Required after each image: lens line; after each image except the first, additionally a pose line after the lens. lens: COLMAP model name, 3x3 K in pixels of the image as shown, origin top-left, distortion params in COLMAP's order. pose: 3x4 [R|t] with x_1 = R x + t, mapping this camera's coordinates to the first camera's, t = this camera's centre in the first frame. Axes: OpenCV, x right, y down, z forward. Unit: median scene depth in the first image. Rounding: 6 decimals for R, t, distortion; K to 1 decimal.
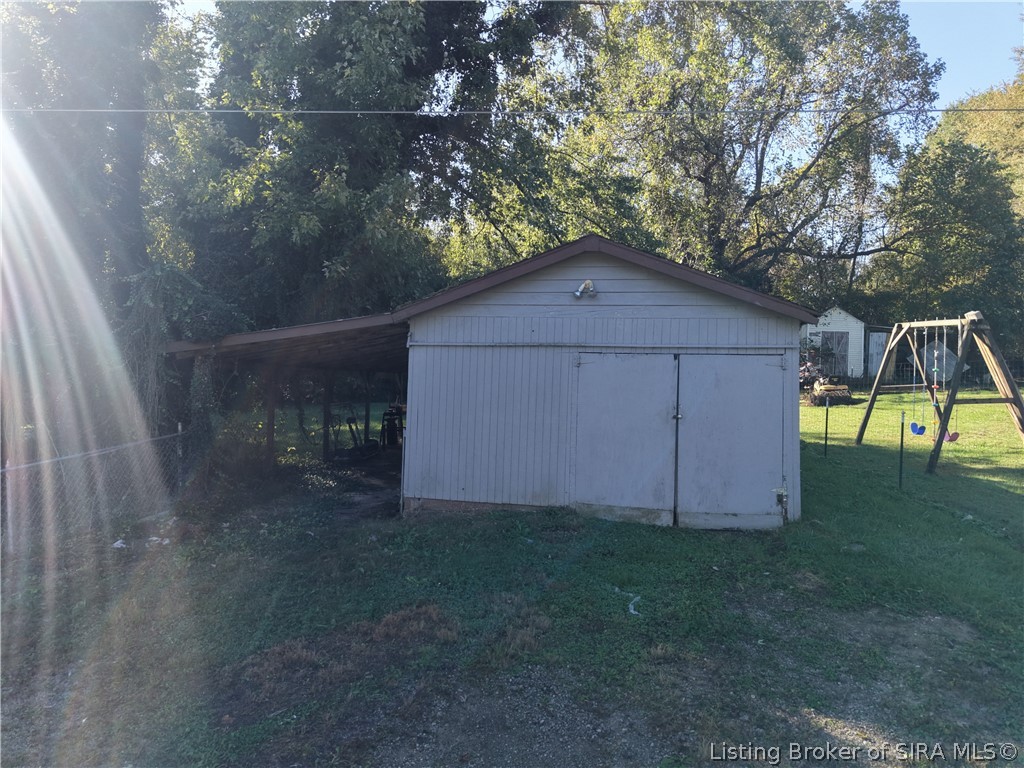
lens RADIAL K [[679.8, 0, 512.0], [0, 679.8, 384.0], [0, 0, 1]] dist [0.007529, 0.000462]
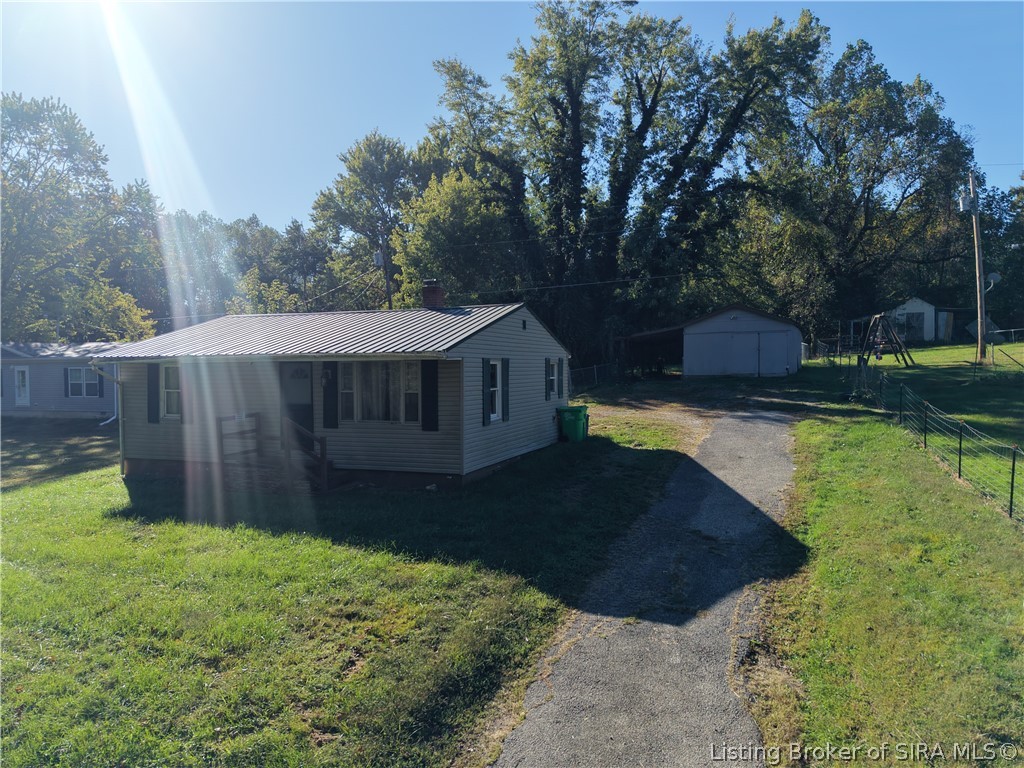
lens RADIAL K [[679.8, 0, 512.0], [0, 679.8, 384.0], [0, 0, 1]] dist [0.007529, 0.000462]
pose [[0.964801, -0.033704, -0.260813, -0.093628], [0.037560, 0.999246, 0.009813, 0.128501], [0.260285, -0.019263, 0.965340, -2.587127]]
